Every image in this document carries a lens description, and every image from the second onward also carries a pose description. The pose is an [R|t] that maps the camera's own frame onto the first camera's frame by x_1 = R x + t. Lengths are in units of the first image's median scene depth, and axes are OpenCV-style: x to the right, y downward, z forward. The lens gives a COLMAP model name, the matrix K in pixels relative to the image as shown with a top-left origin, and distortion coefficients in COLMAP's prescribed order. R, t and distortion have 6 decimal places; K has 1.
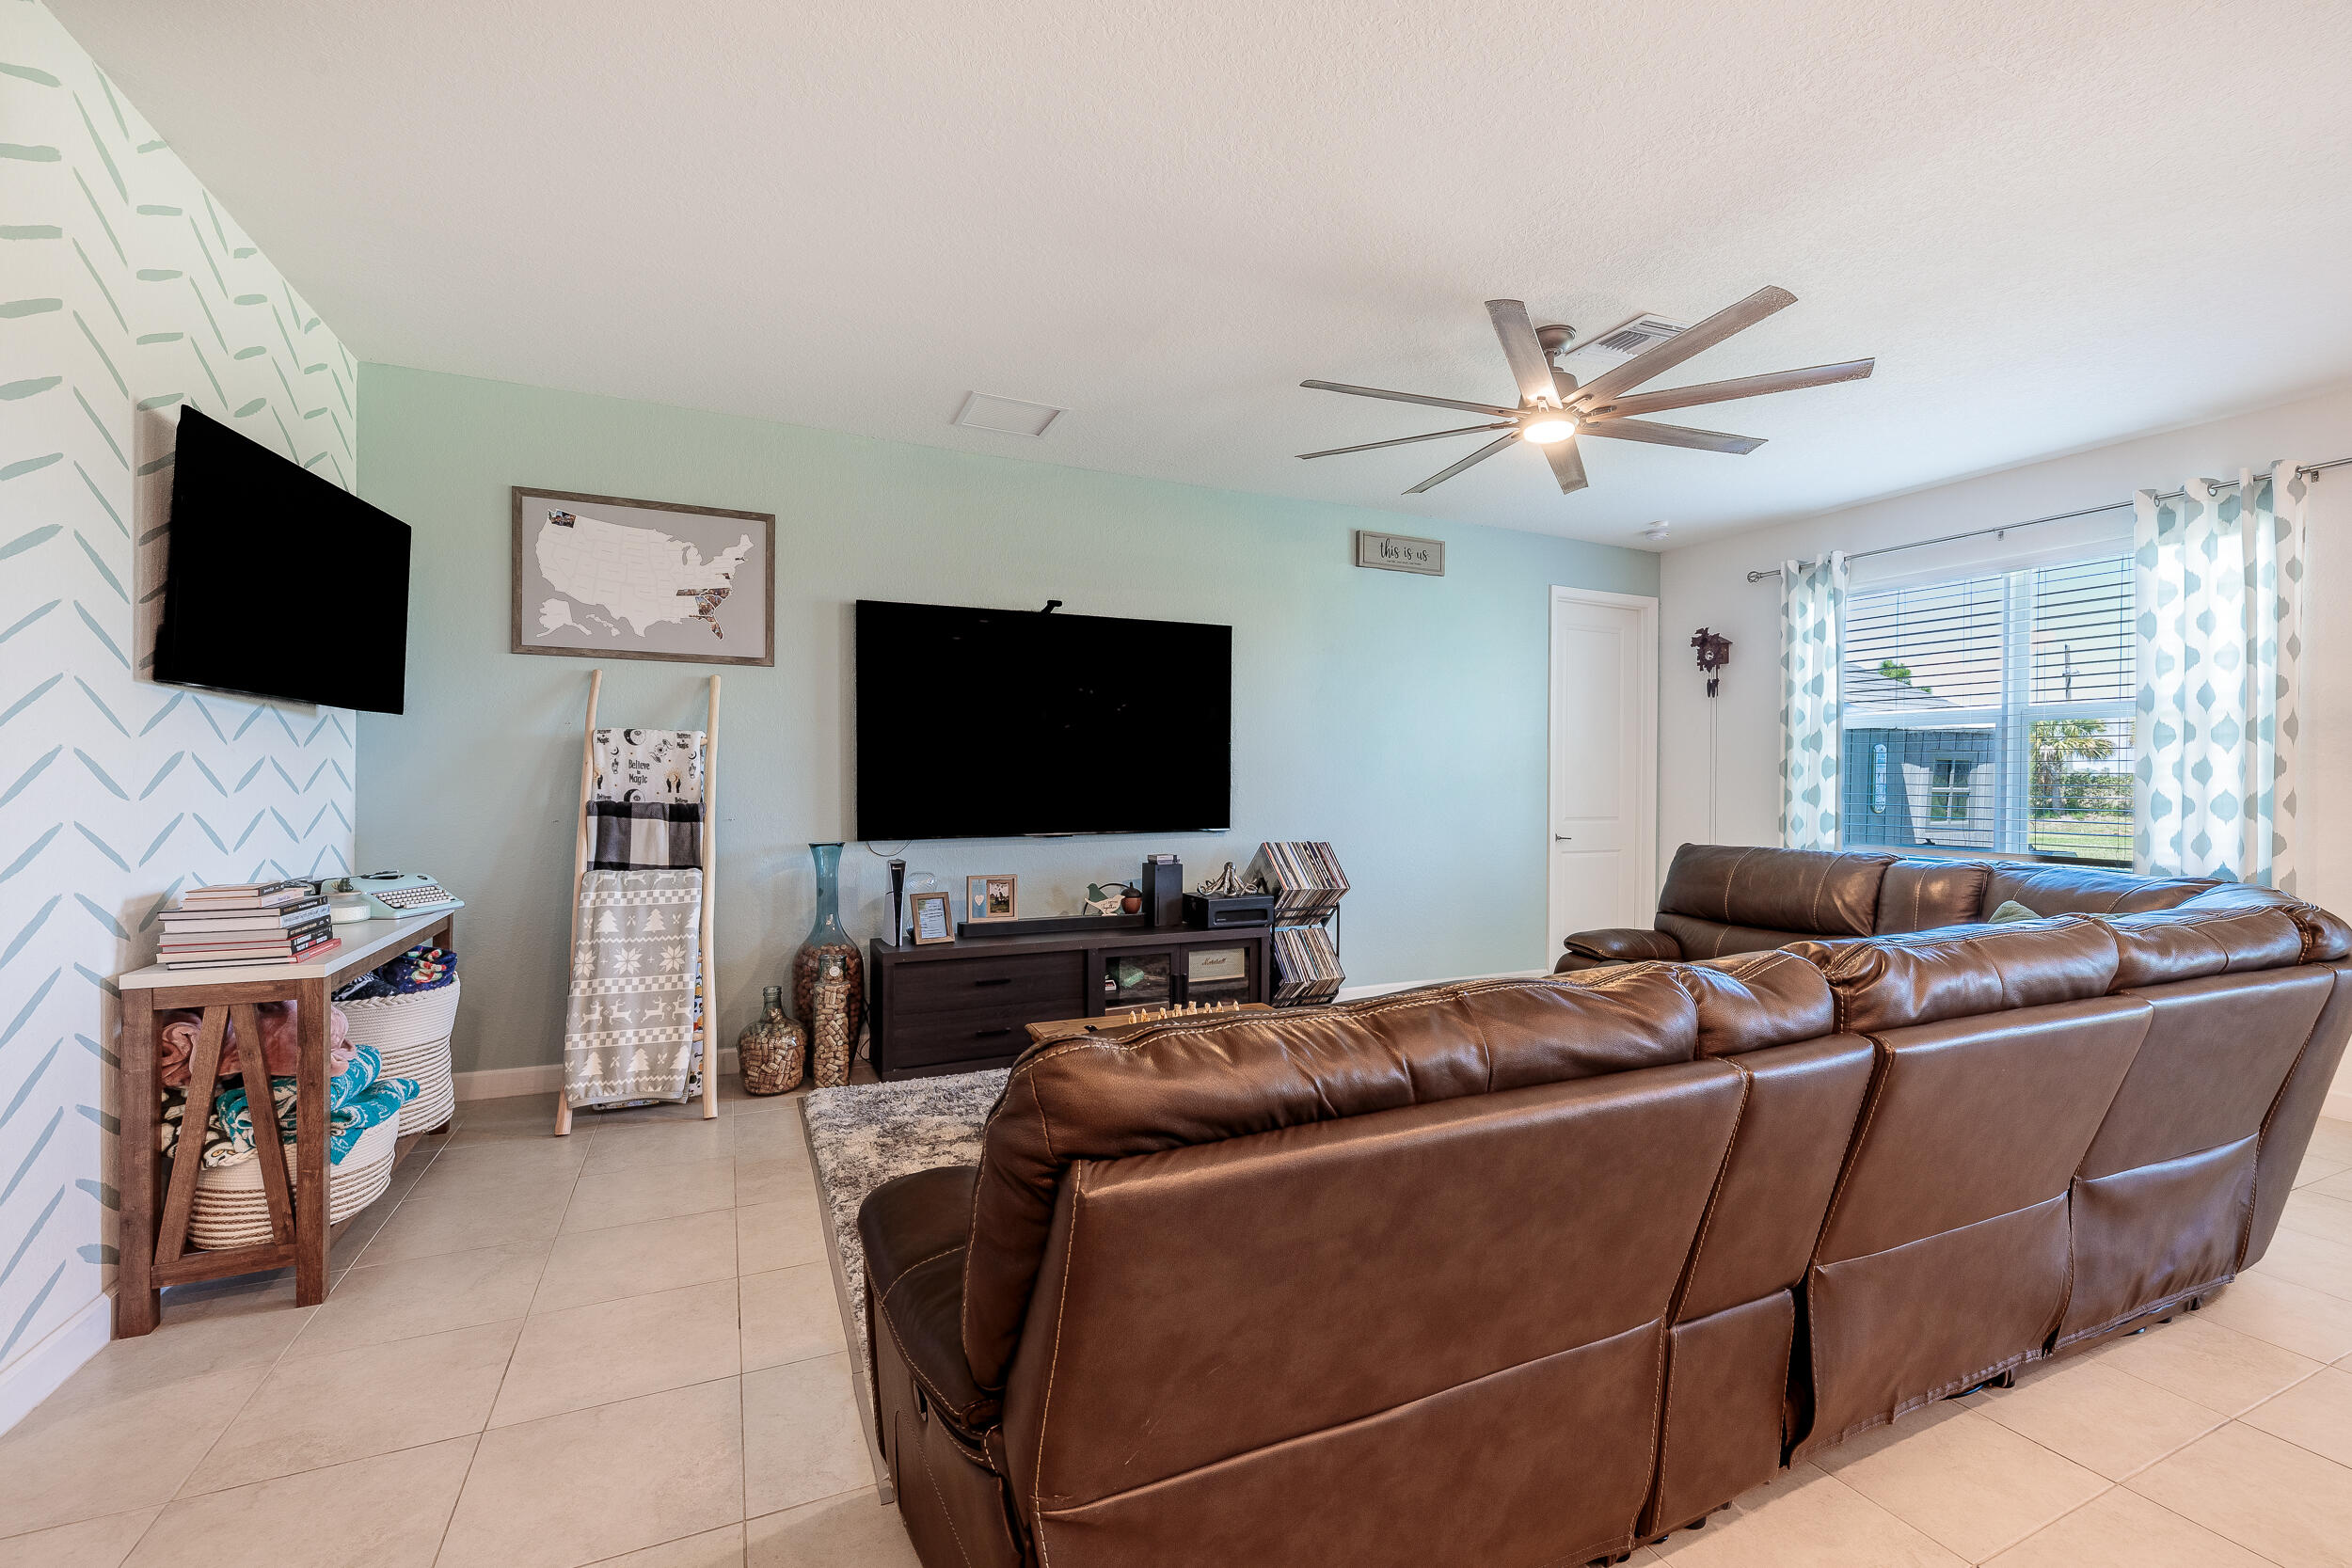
lens RADIAL K [[980.0, 0, 1172.6], [0, 980.0, 784.4], [0, 0, 1]] dist [-0.000770, -0.000404]
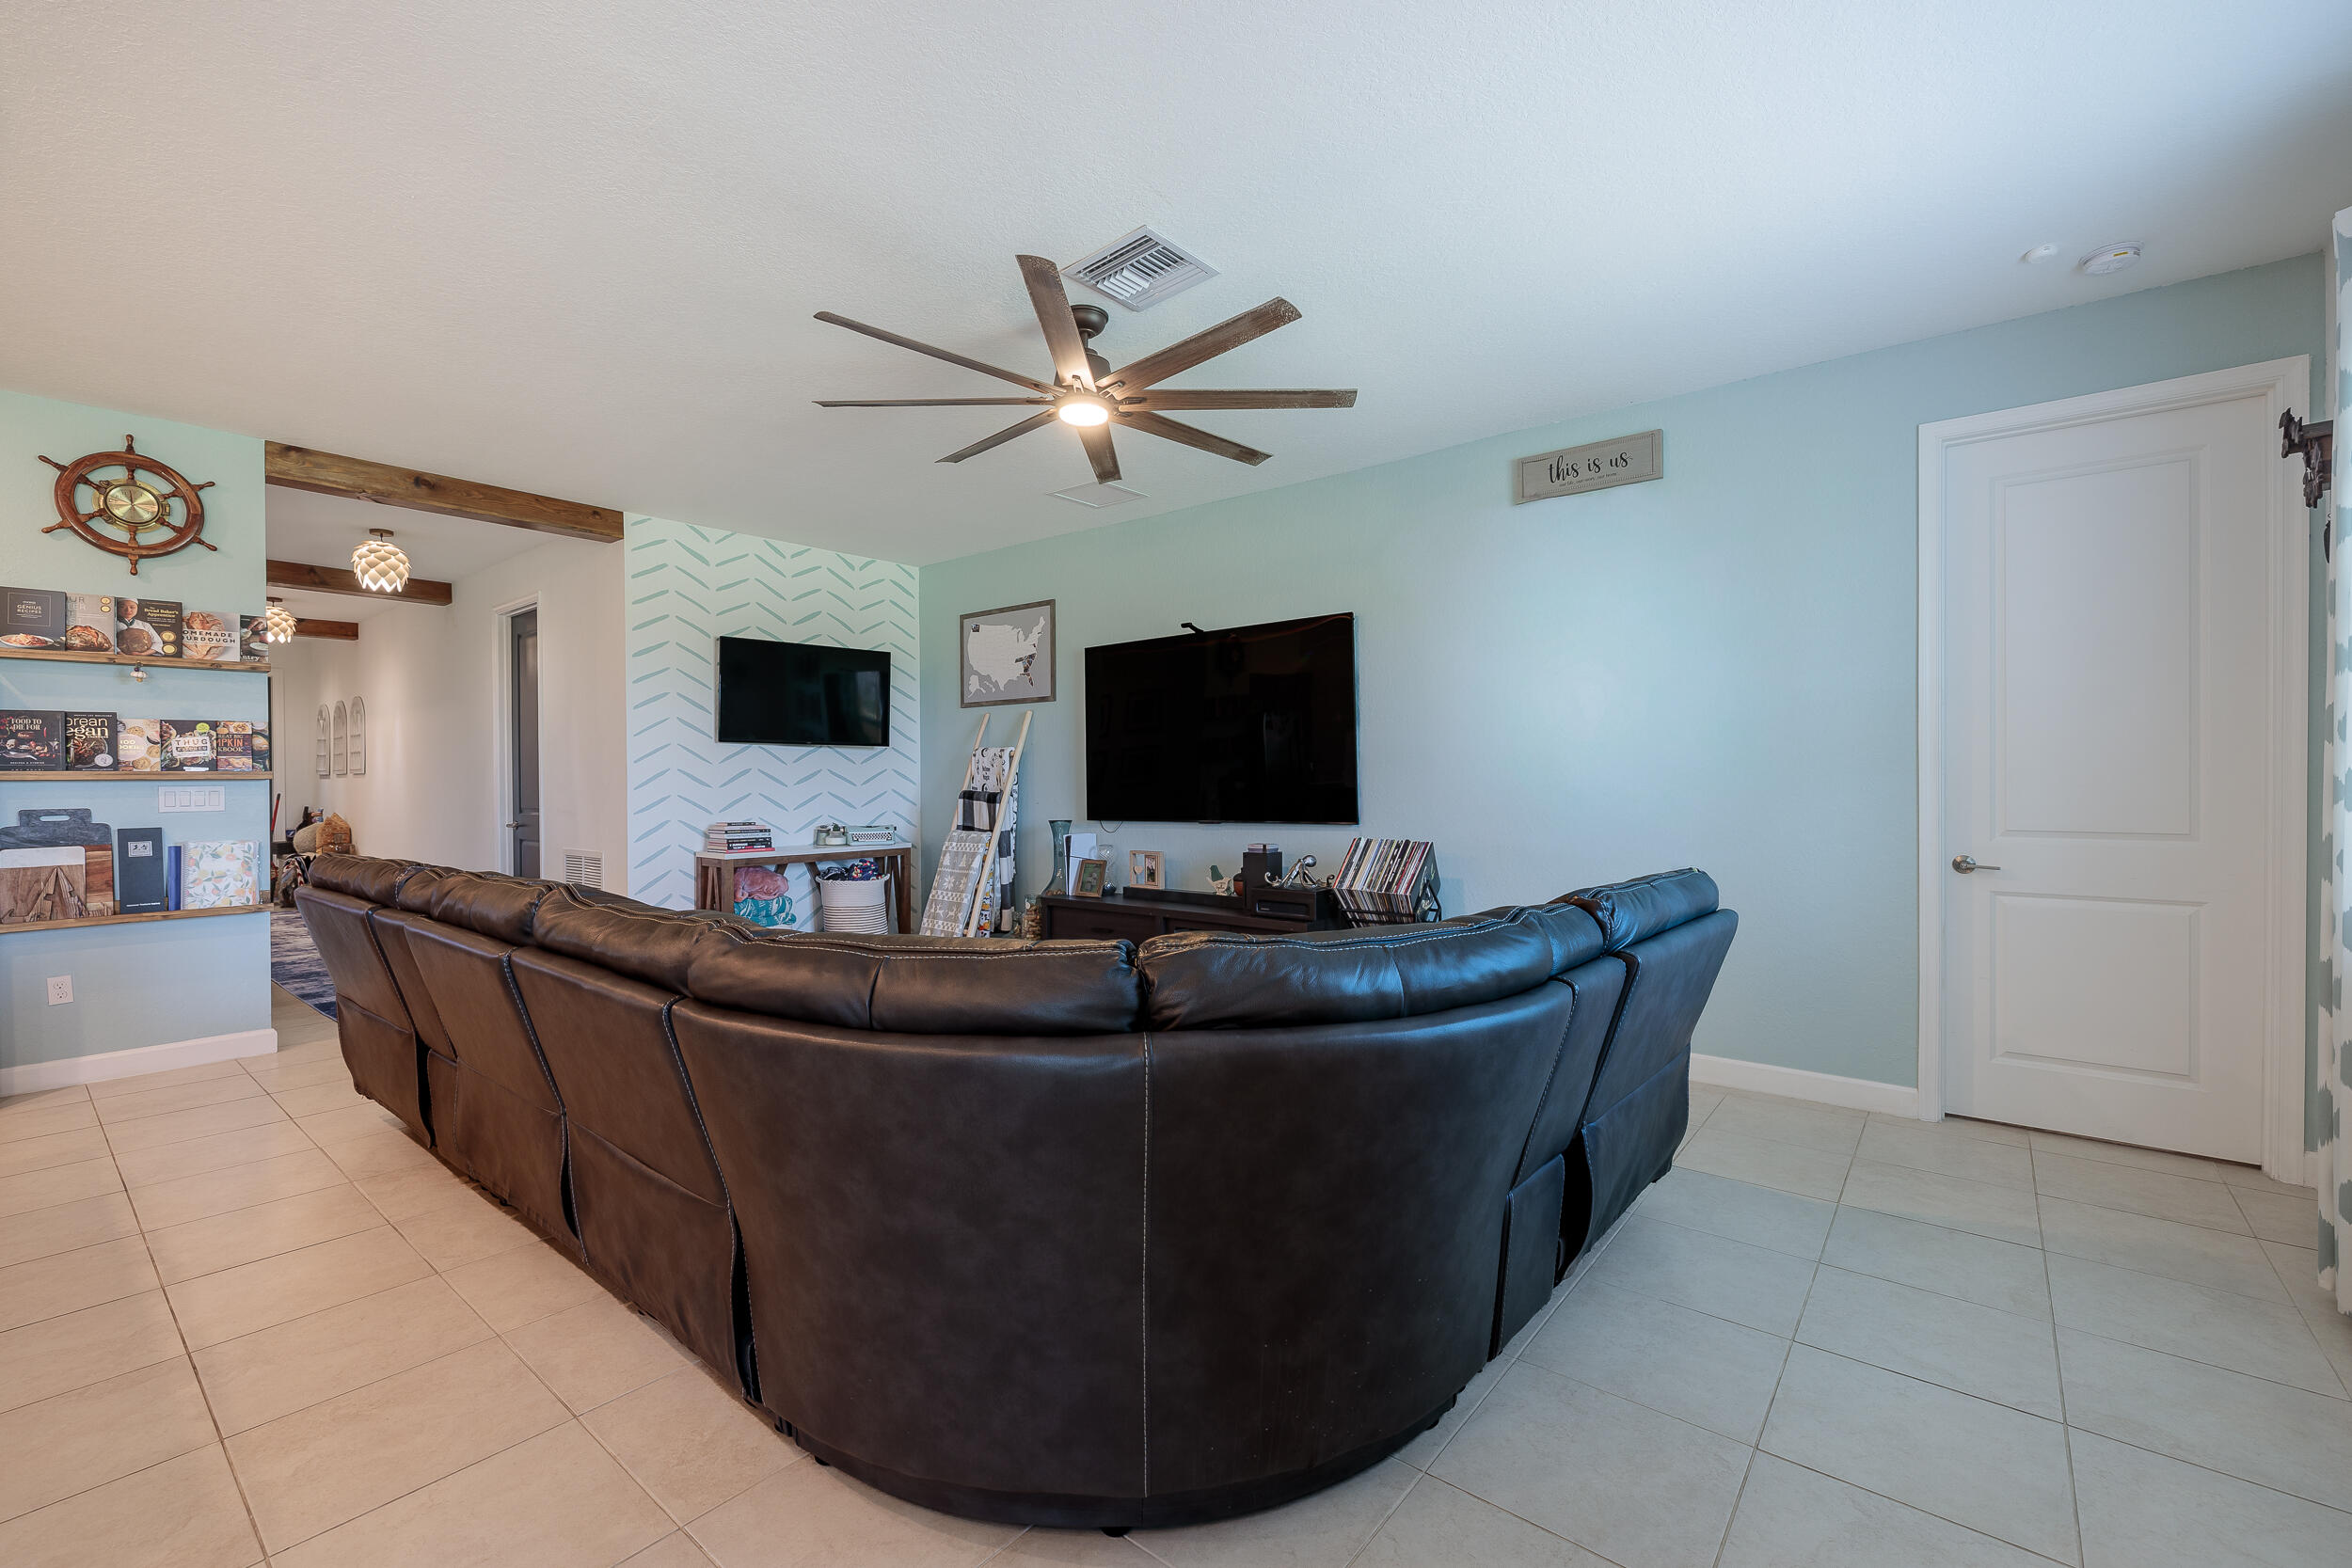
lens RADIAL K [[980.0, 0, 1172.6], [0, 980.0, 784.4], [0, 0, 1]] dist [-0.000770, -0.000404]
pose [[0.444684, -0.002281, -0.895684, 1.089699], [0.006400, 0.999979, 0.000631, 0.007386], [0.895664, -0.006013, 0.444690, 0.537737]]
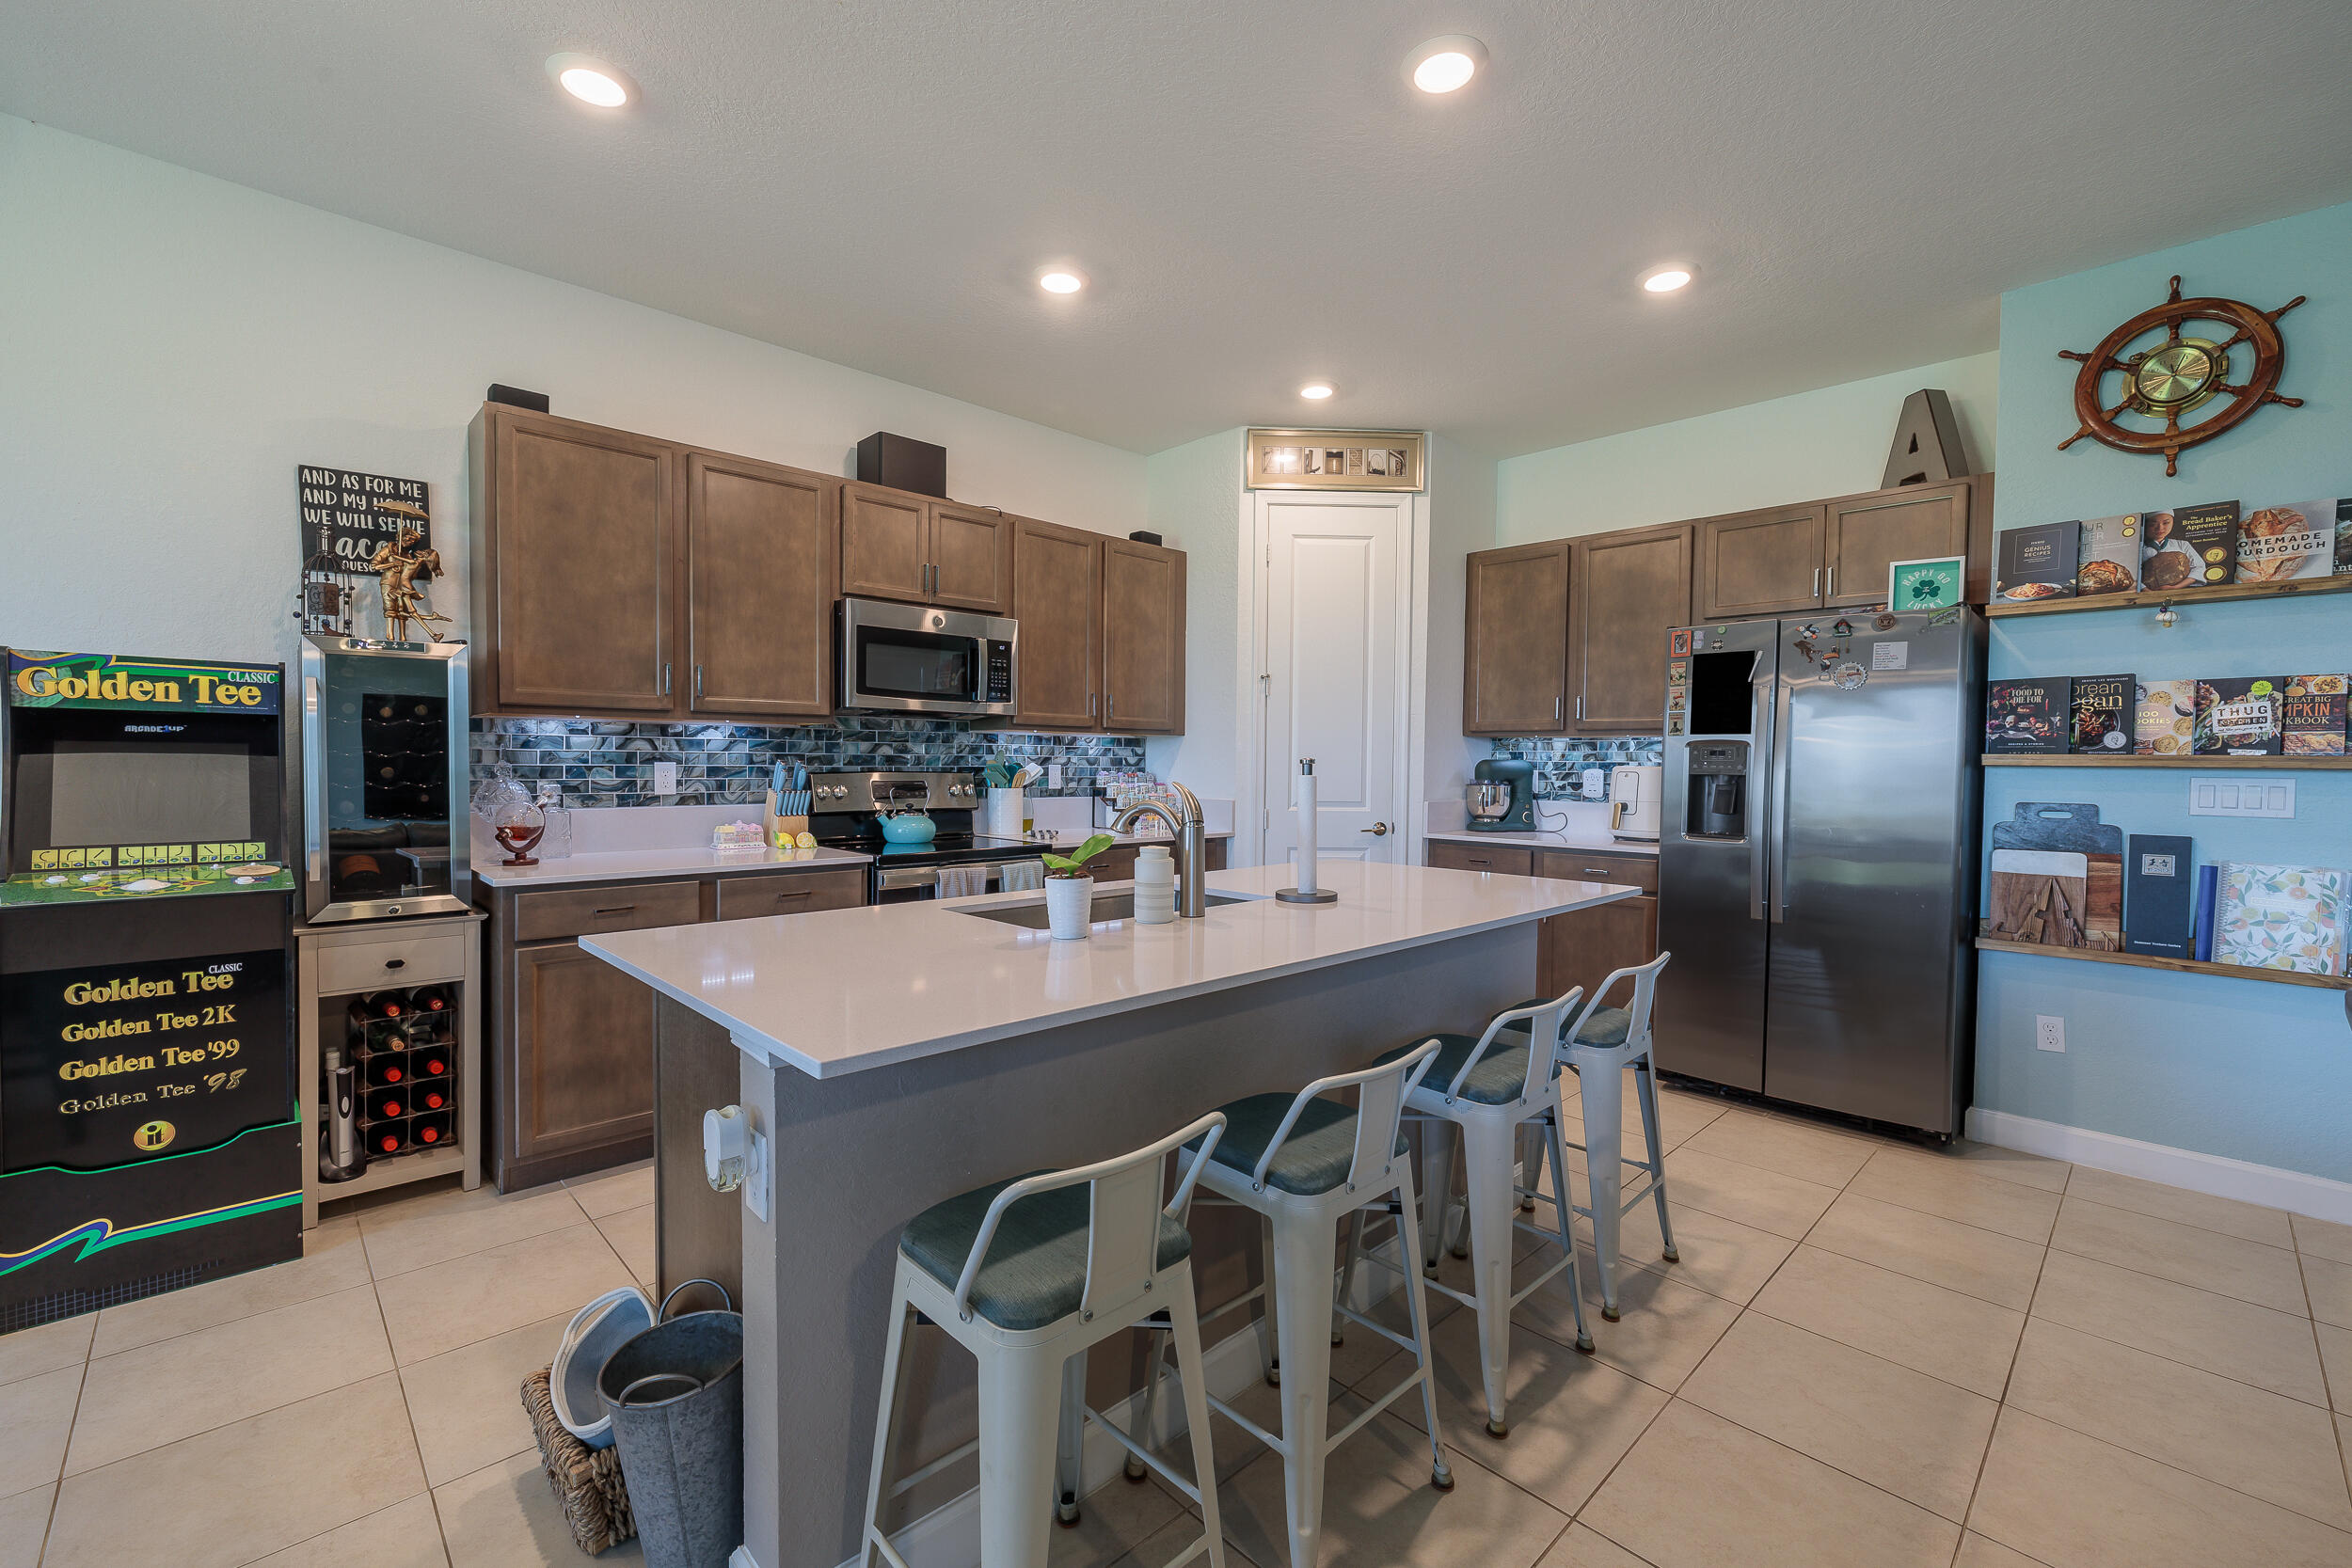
lens RADIAL K [[980.0, 0, 1172.6], [0, 980.0, 784.4], [0, 0, 1]] dist [-0.000770, -0.000404]
pose [[-0.942282, -0.009182, -0.334695, 0.615277], [-0.019670, 0.999415, 0.027962, 0.003068], [0.334242, 0.032931, -0.941912, 0.460486]]
